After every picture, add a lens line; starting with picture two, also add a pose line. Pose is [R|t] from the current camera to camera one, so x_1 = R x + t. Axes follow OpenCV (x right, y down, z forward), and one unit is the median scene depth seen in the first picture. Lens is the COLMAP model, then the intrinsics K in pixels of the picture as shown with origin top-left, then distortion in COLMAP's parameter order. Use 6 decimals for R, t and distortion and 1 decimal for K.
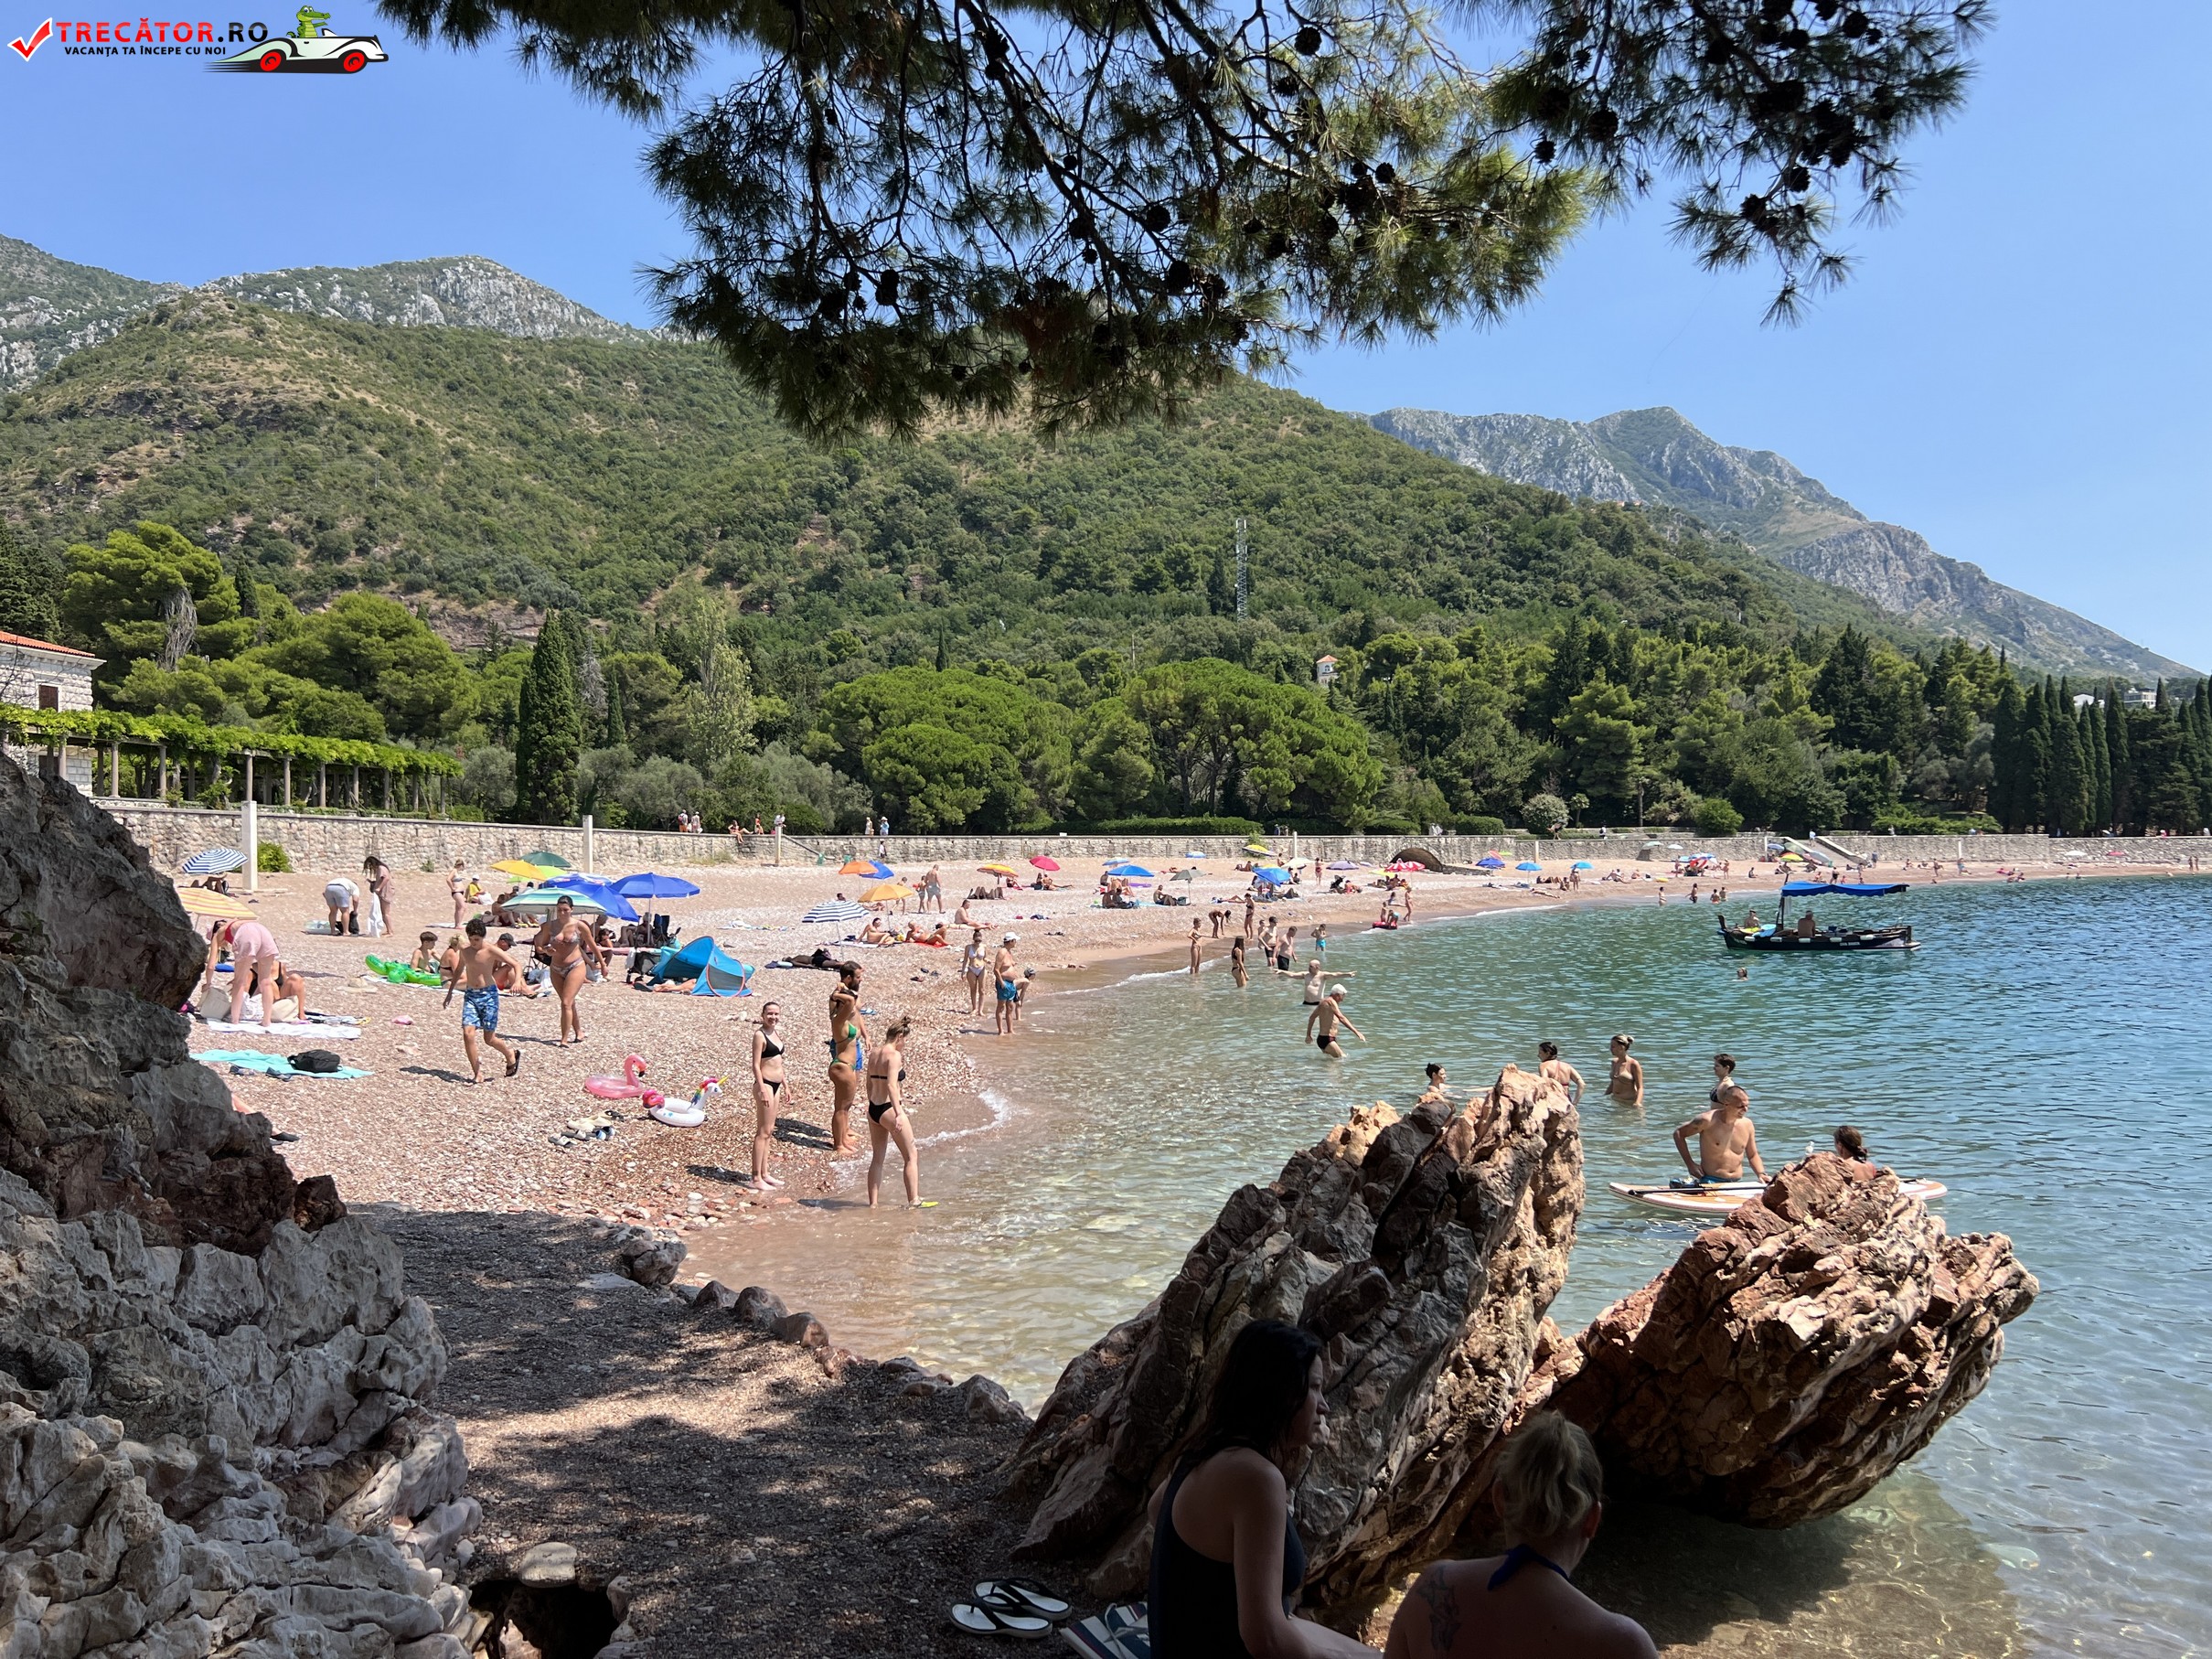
lens RADIAL K [[1670.3, 0, 1094.5], [0, 1670.3, 835.5], [0, 0, 1]] dist [0.115930, -0.259091]
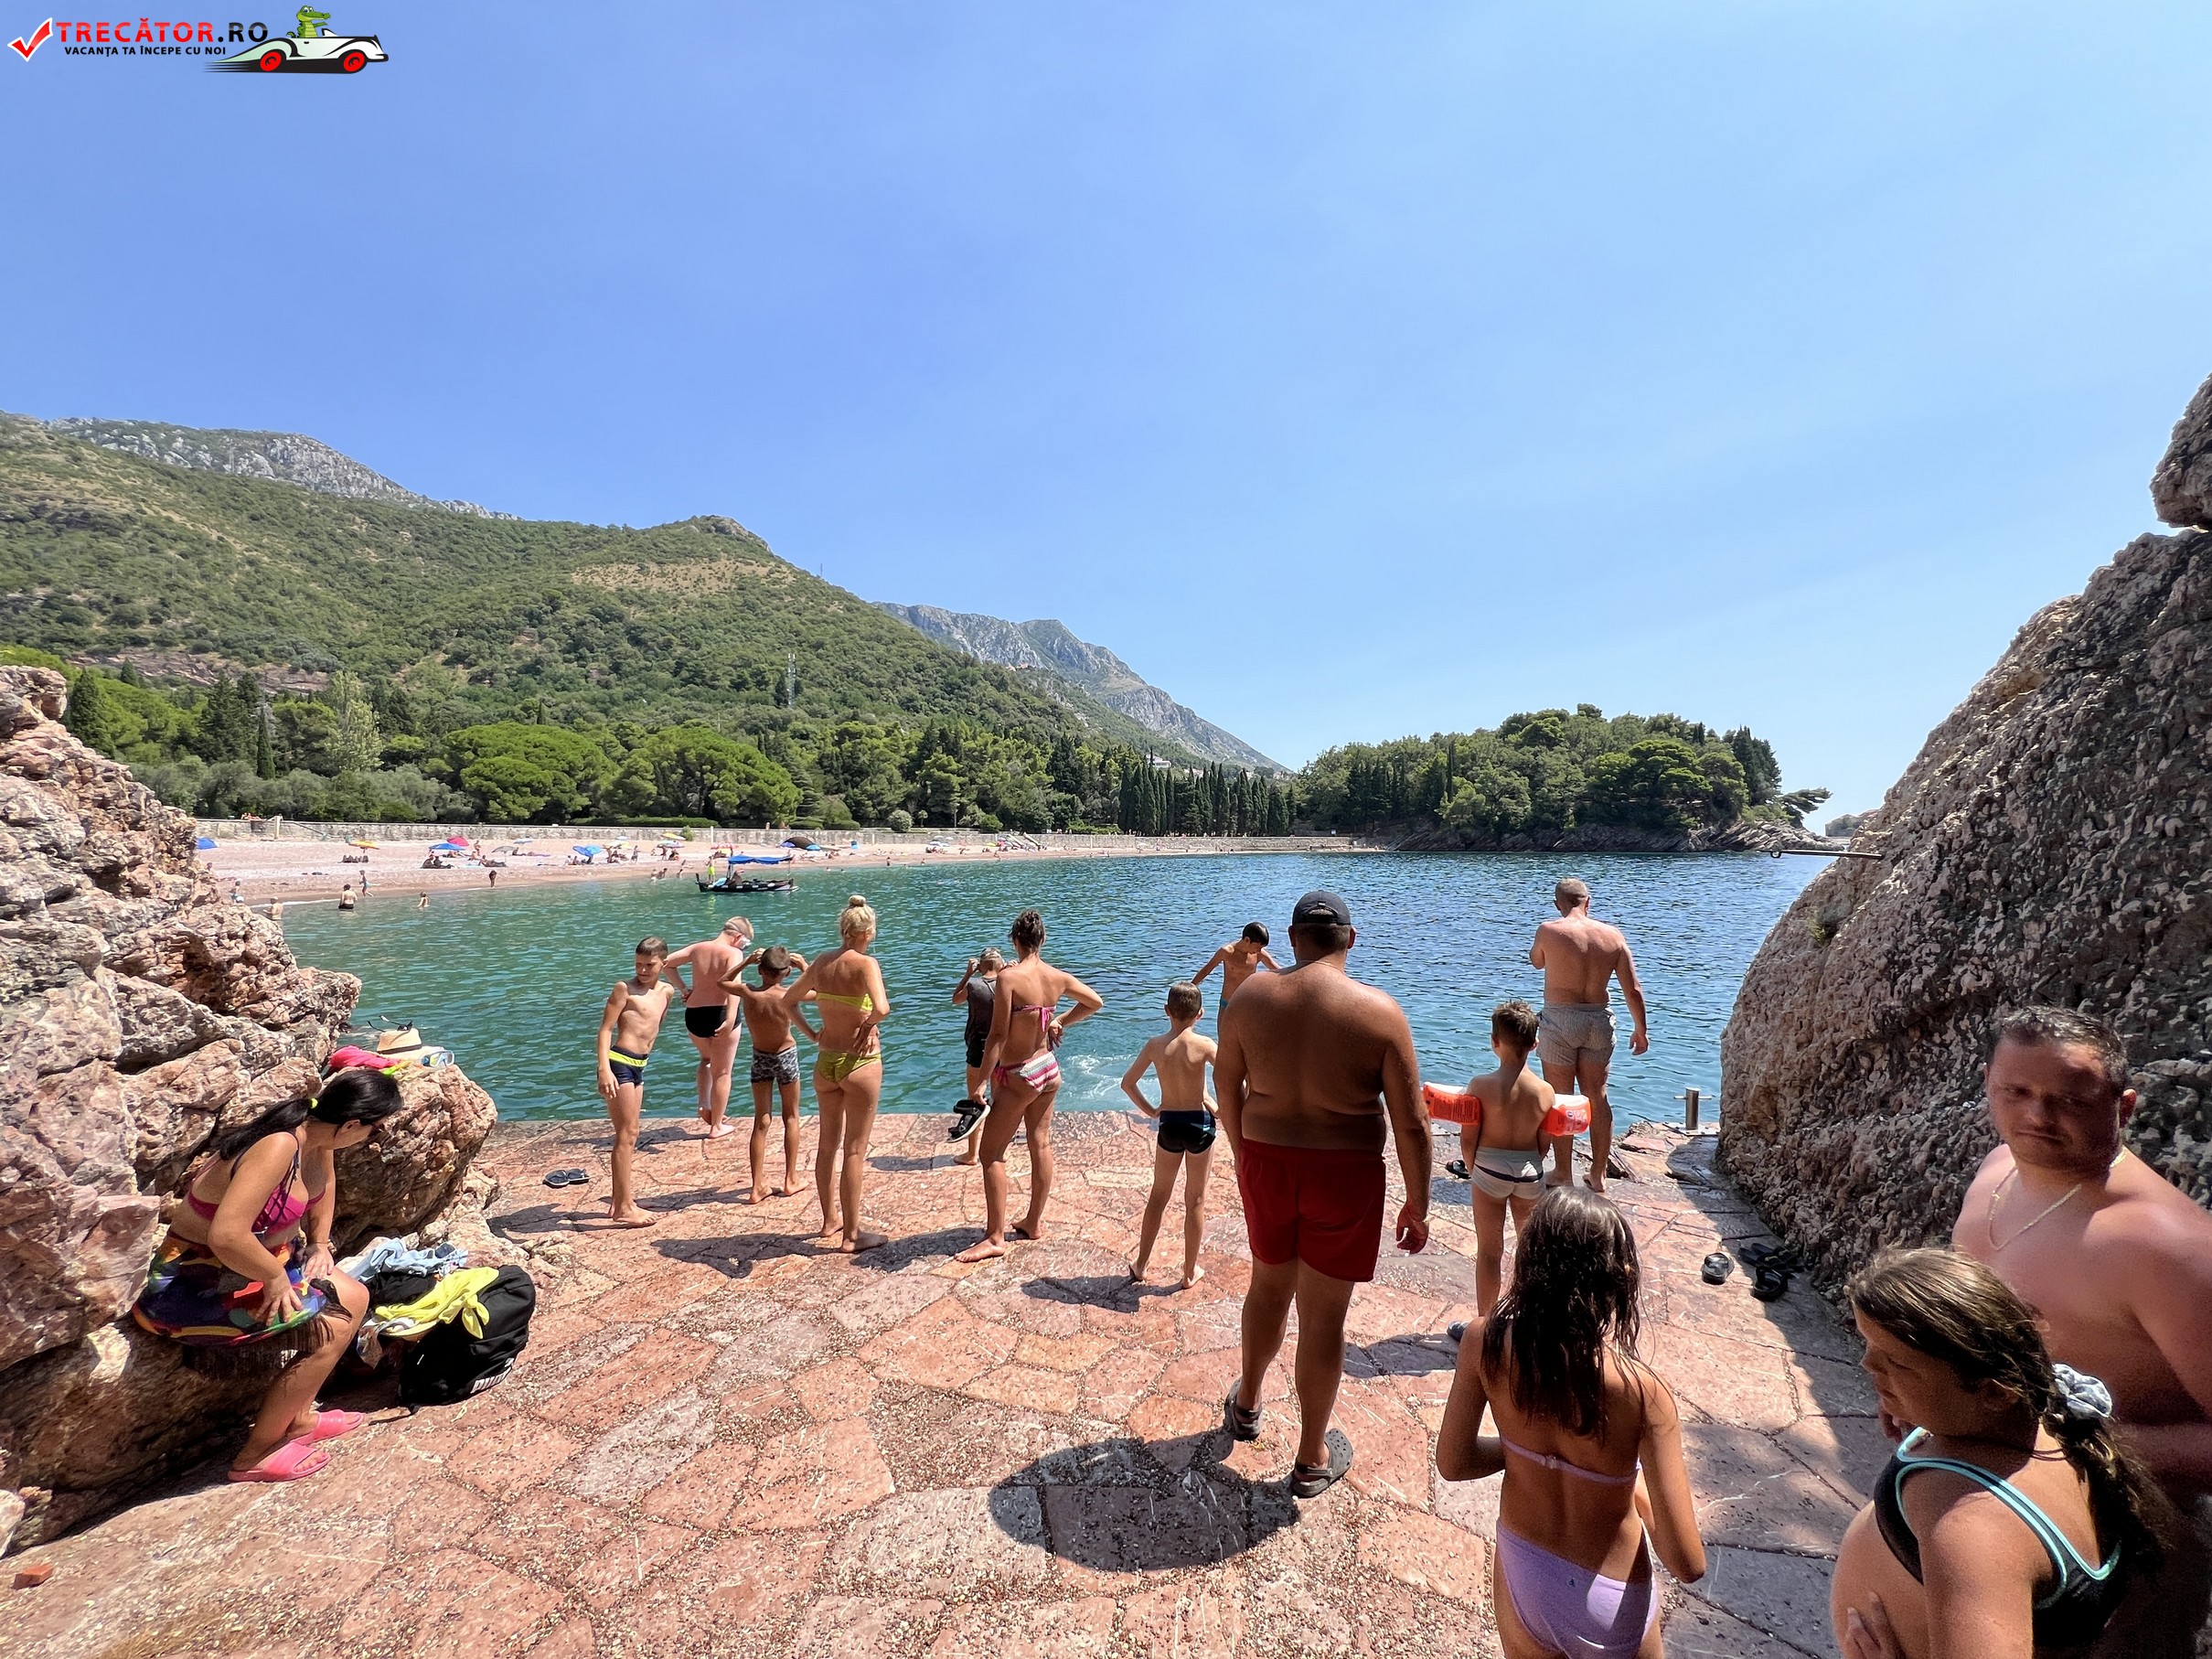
lens RADIAL K [[887.6, 0, 1109.5], [0, 887.6, 834.0], [0, 0, 1]] dist [-0.001450, 0.000968]
pose [[0.927431, 0.017031, 0.373606, 0.100609], [-0.018180, 0.999835, -0.000448, -0.001058], [-0.373552, -0.006376, 0.927587, -0.027358]]
